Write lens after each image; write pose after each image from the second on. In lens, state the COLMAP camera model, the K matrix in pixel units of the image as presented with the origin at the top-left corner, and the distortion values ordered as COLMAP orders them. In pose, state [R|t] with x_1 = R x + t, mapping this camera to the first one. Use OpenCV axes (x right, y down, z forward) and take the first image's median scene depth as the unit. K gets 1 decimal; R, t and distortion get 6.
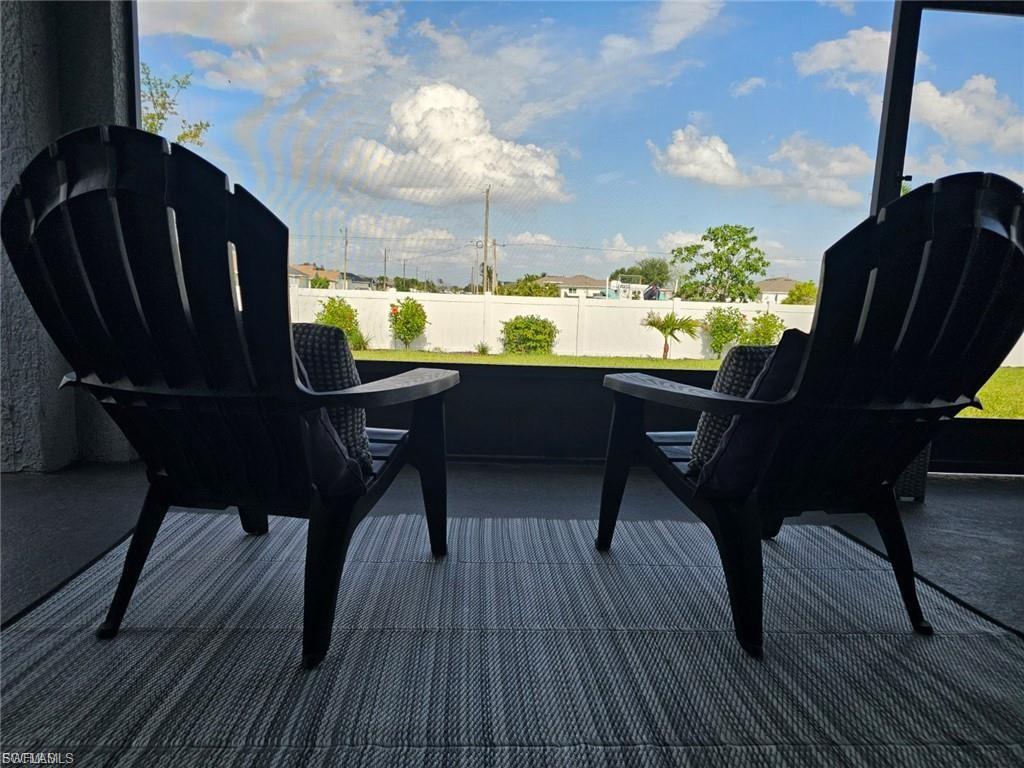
lens RADIAL K [[697.9, 0, 509.9], [0, 697.9, 384.3], [0, 0, 1]] dist [0.054482, -0.038842]
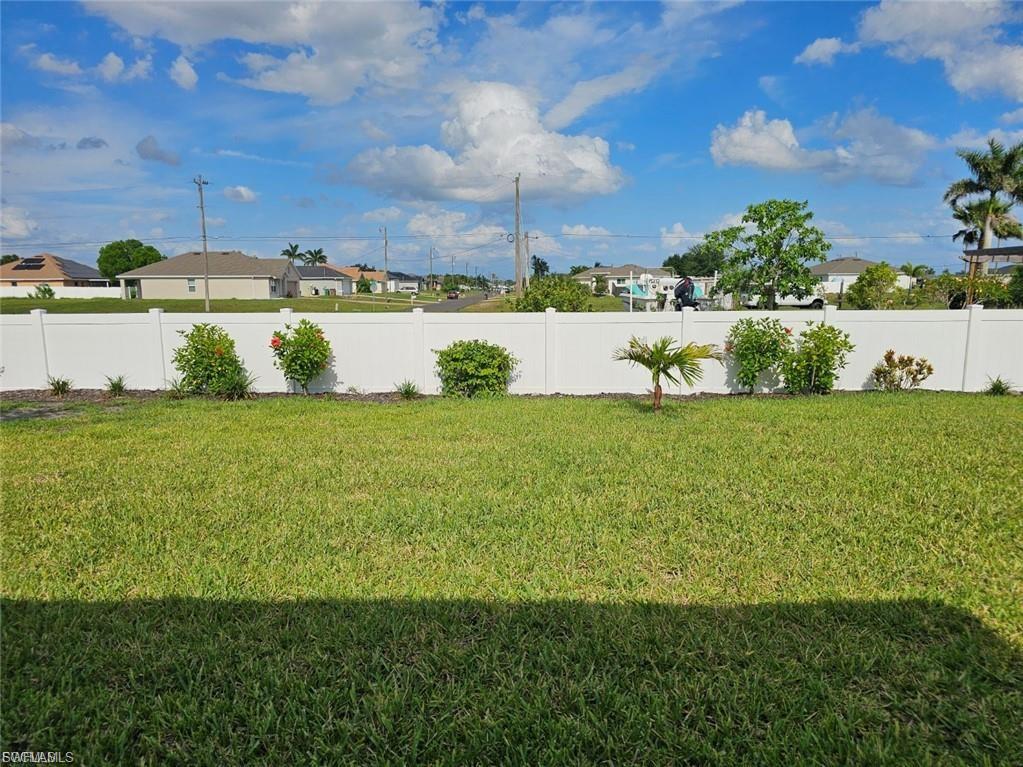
lens RADIAL K [[697.2, 0, 511.4], [0, 697.2, 390.0], [0, 0, 1]] dist [0.054482, -0.038842]
pose [[0.996360, -0.028958, -0.080179, 0.116996], [0.030408, 0.999394, 0.016920, -0.057305], [0.079641, -0.019297, 0.996637, 0.293231]]
